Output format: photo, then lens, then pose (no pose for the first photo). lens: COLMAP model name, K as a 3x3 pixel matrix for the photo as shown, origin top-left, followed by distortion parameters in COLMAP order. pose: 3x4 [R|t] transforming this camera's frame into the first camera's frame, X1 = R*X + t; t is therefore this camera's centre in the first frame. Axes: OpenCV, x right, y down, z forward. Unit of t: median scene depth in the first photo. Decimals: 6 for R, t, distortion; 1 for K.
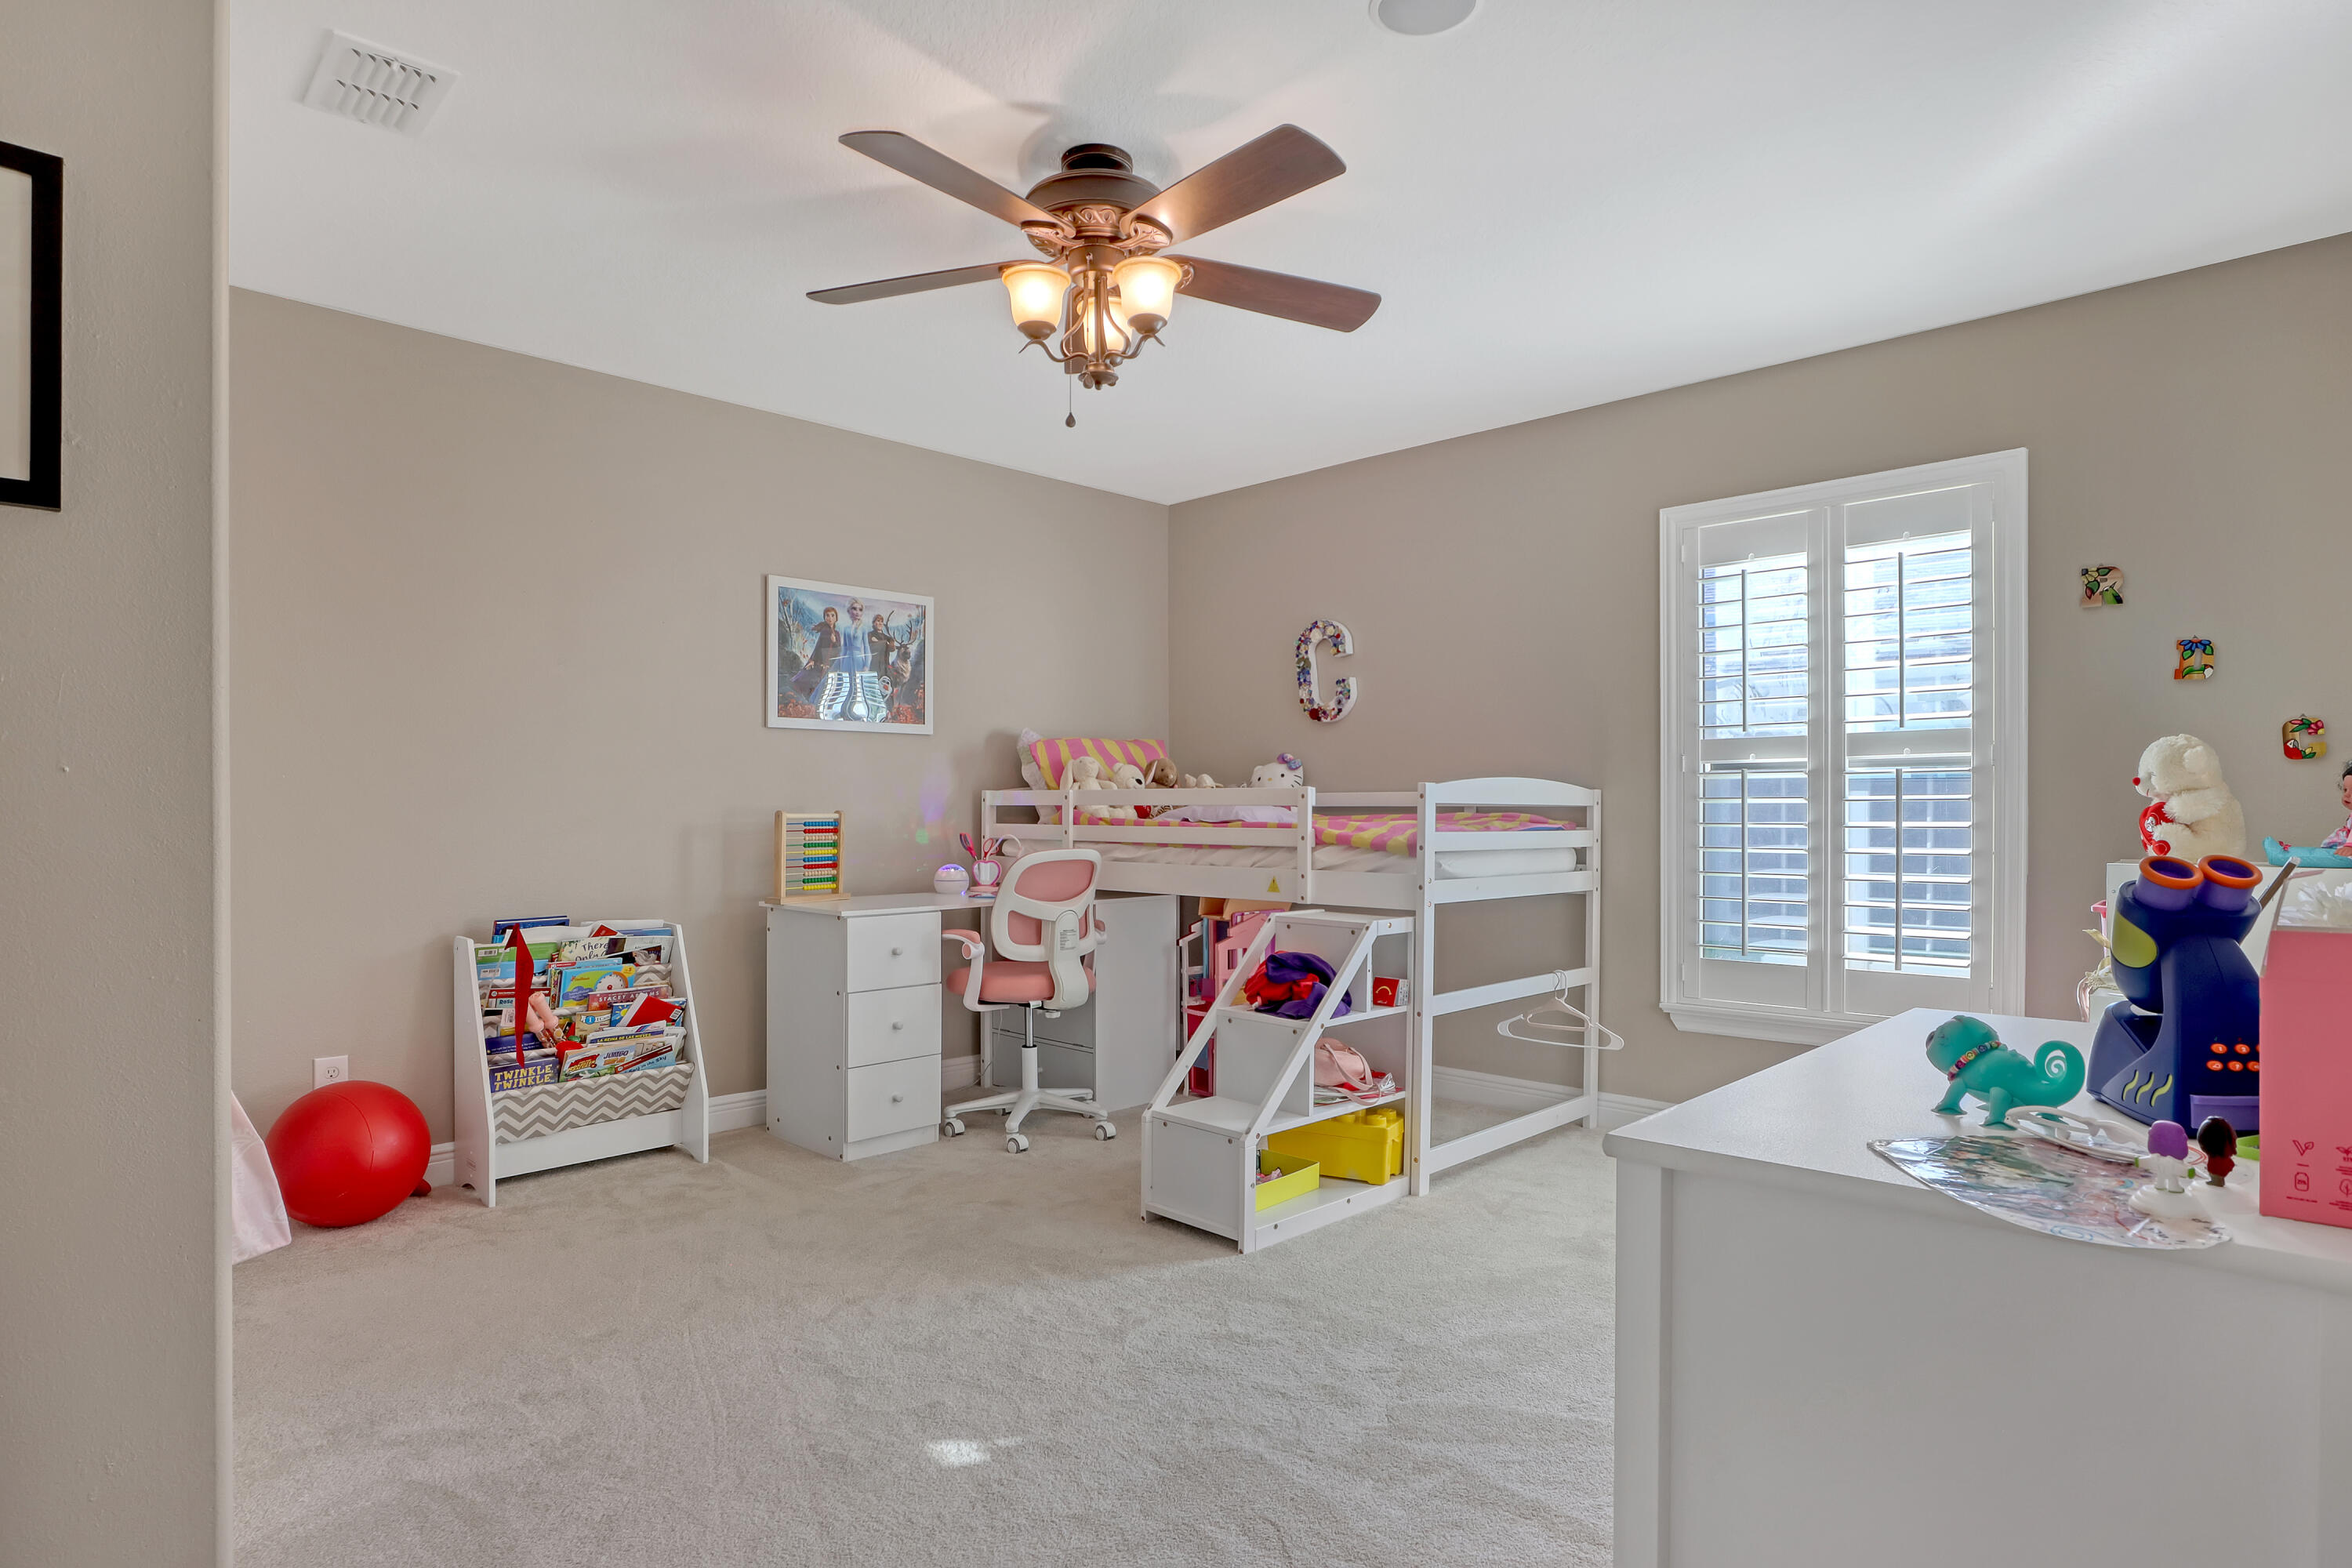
lens RADIAL K [[1240.1, 0, 1176.3], [0, 1240.1, 807.2], [0, 0, 1]] dist [-0.021025, 0.000161]
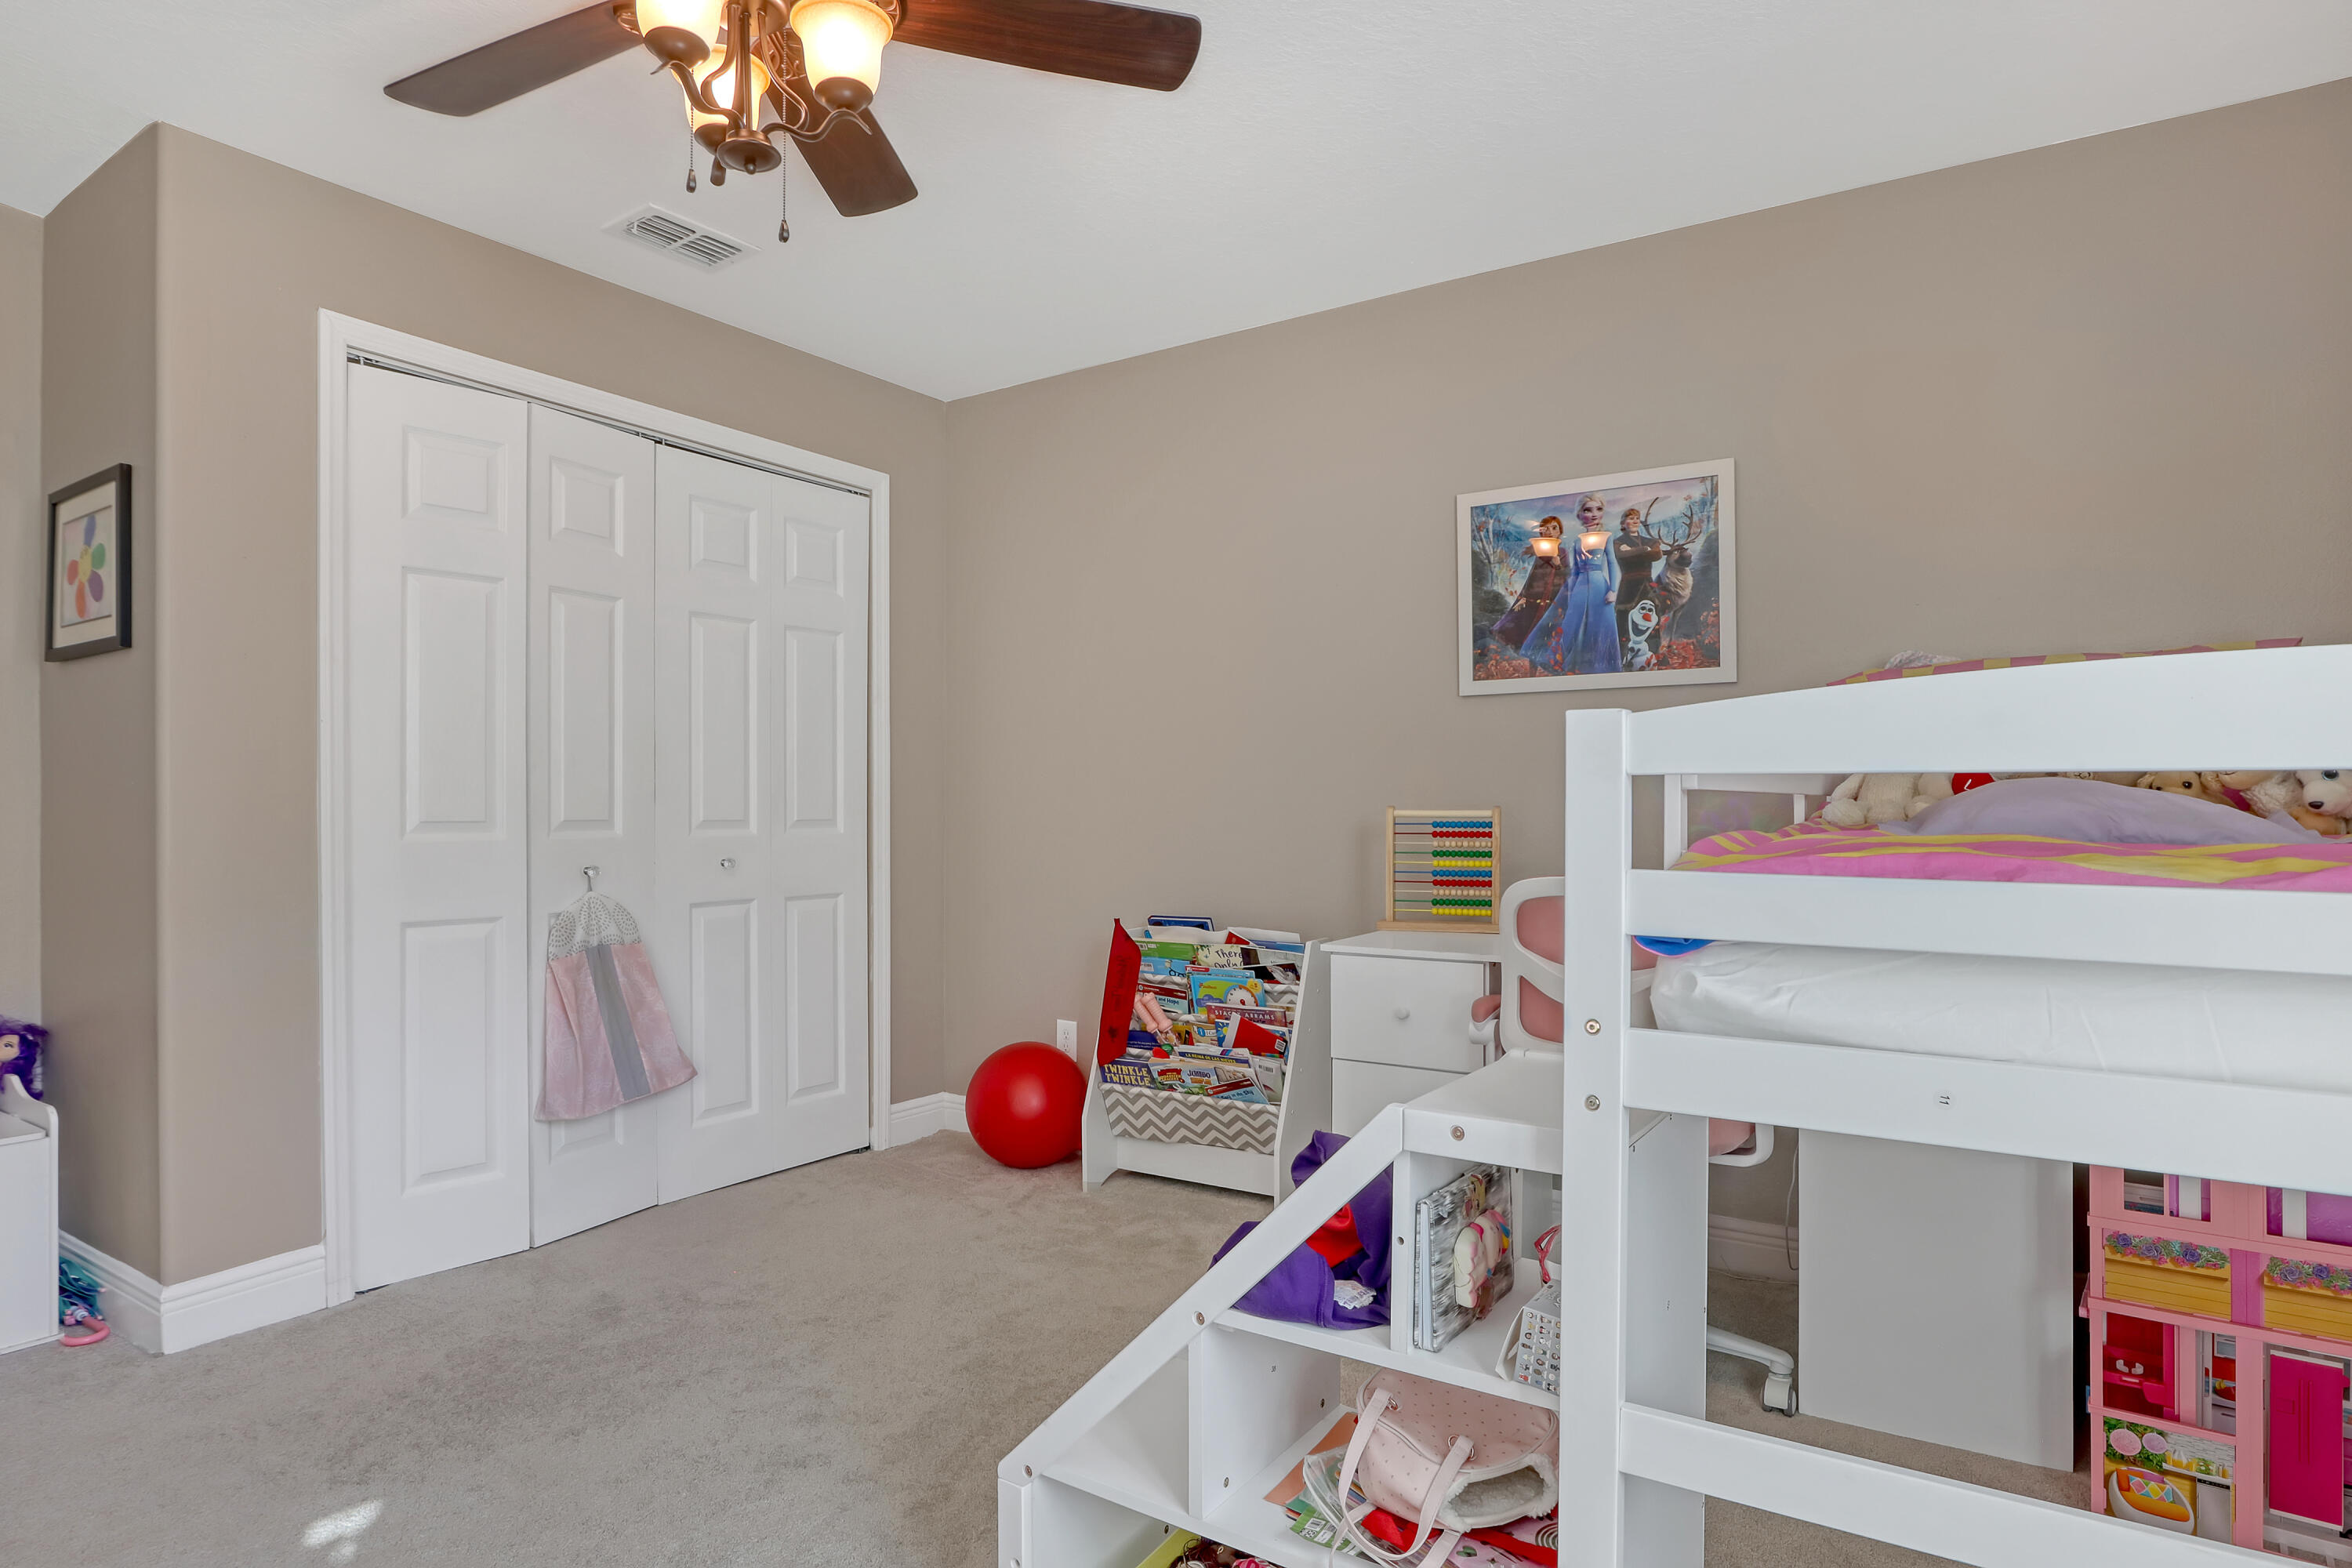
lens RADIAL K [[1296.6, 0, 1182.3], [0, 1296.6, 799.6], [0, 0, 1]] dist [-0.021313, 0.000026]
pose [[0.209876, -0.006158, -0.977709, 0.453583], [0.001365, 0.999981, -0.006005, 0.003302], [0.977727, -0.000075, 0.209881, 0.744101]]
